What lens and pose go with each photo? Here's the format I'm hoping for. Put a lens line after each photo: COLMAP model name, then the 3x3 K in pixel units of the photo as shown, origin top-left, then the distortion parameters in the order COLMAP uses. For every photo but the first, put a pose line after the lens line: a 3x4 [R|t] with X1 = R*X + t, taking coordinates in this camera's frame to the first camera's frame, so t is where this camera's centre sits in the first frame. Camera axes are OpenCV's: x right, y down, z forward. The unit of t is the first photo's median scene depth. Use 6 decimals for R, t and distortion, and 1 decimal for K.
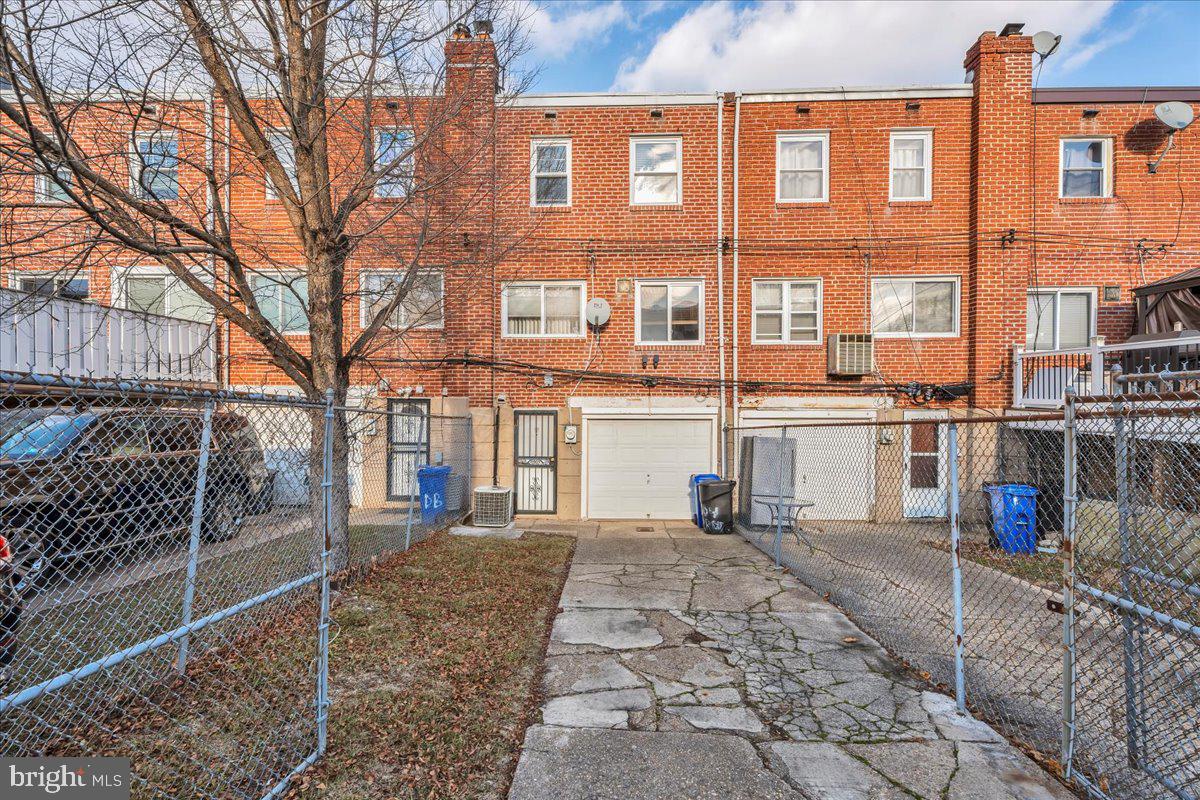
lens RADIAL K [[535.4, 0, 596.1], [0, 535.4, 402.6], [0, 0, 1]] dist [0.009830, -0.003556]
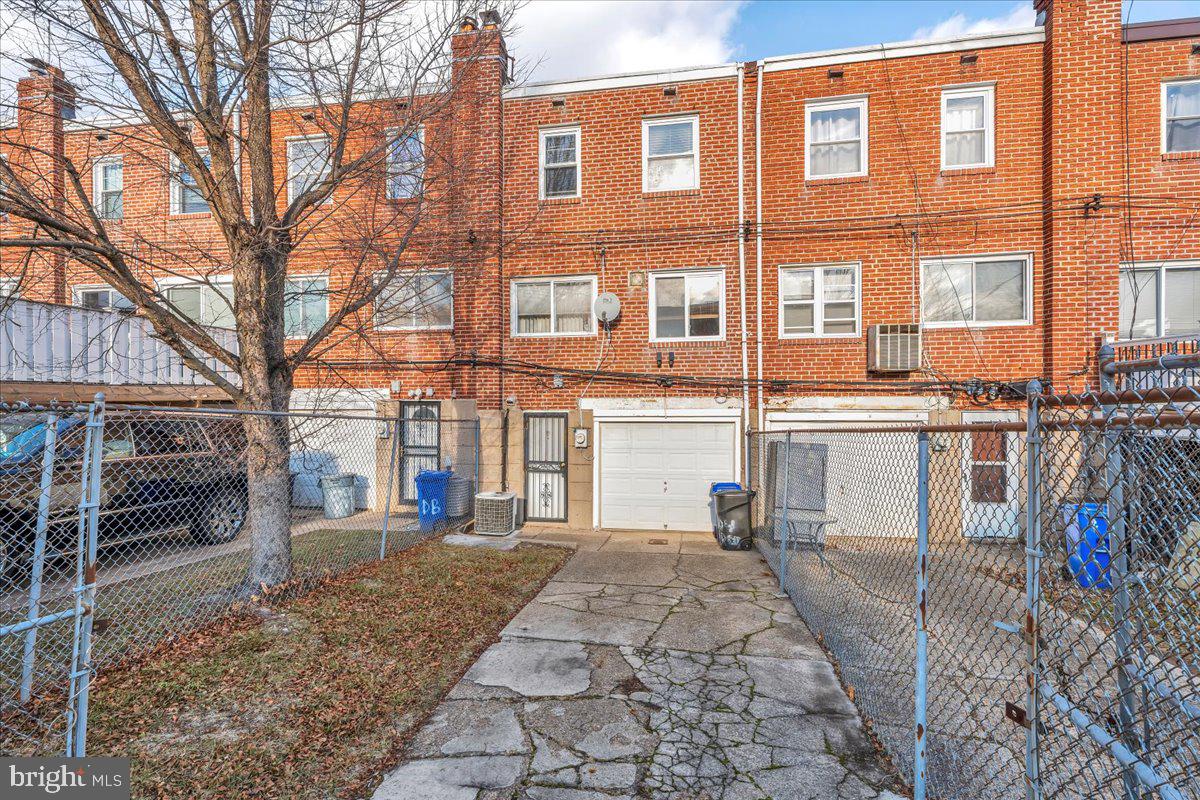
lens RADIAL K [[535.4, 0, 600.9], [0, 535.4, 398.7], [0, 0, 1]] dist [0.009830, -0.003556]
pose [[0.991310, -0.005951, -0.131409, 0.114015], [0.004755, 0.999944, -0.009415, -0.001177], [0.131458, 0.008709, 0.991283, 0.071708]]
